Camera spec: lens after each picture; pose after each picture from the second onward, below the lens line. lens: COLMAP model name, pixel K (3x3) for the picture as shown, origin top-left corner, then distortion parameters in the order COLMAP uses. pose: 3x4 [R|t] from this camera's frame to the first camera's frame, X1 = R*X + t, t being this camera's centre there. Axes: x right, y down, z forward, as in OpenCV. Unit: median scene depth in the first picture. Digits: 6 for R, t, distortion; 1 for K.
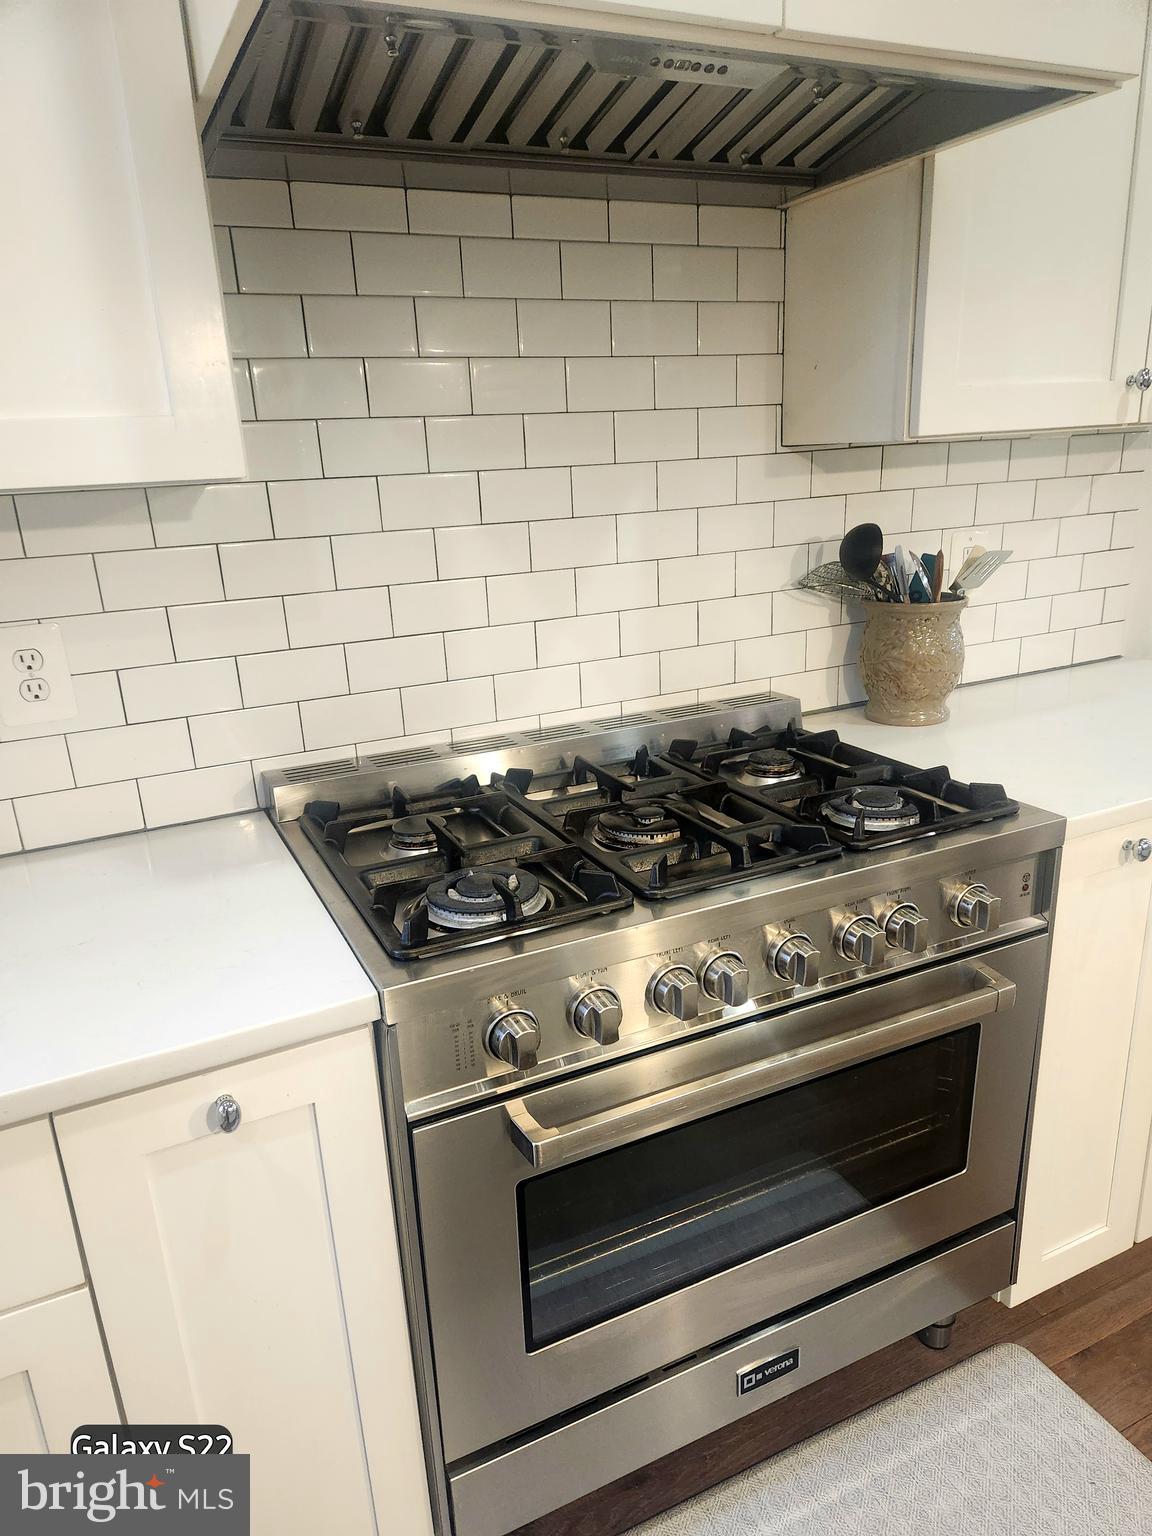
lens RADIAL K [[1019.8, 0, 576.0], [0, 1019.8, 768.0], [0, 0, 1]] dist [0.037599, -0.000198]
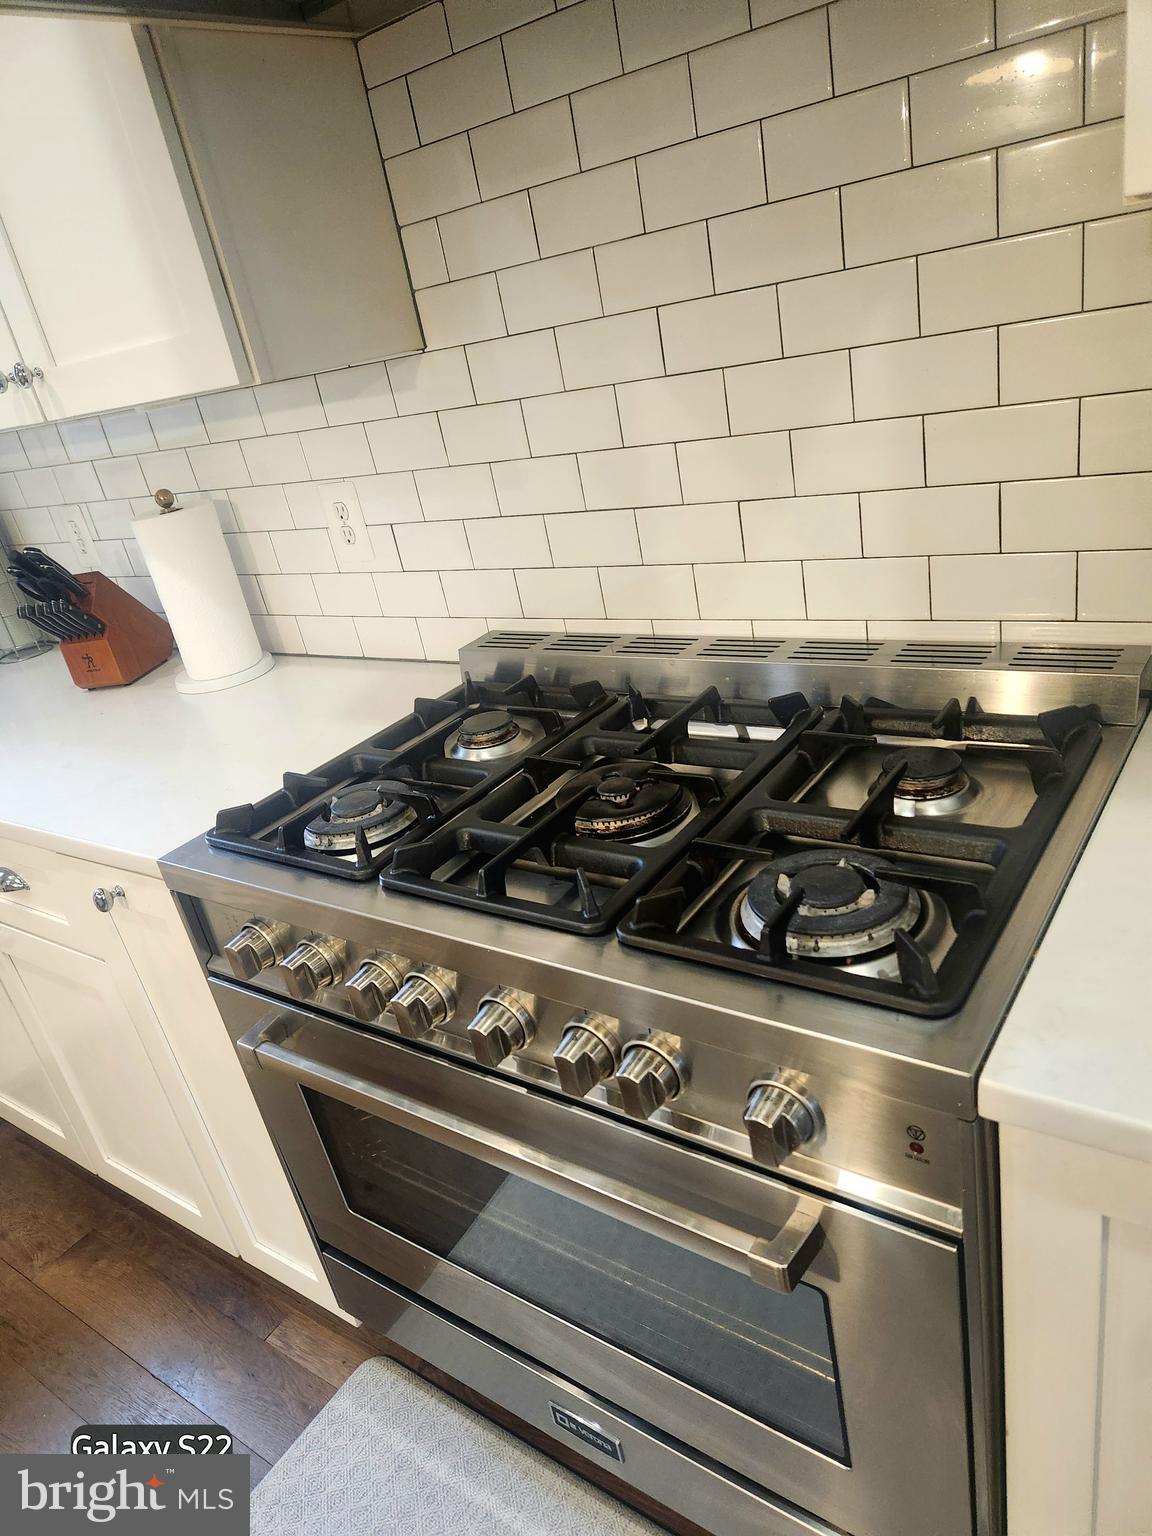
lens RADIAL K [[1049.0, 0, 576.0], [0, 1049.0, 768.0], [0, 0, 1]] dist [0.100969, -0.130573]
pose [[0.480885, 0.304946, -0.822045, 0.655180], [-0.098646, 0.950433, 0.294866, -0.184459], [0.871217, -0.060705, 0.487131, 0.510901]]
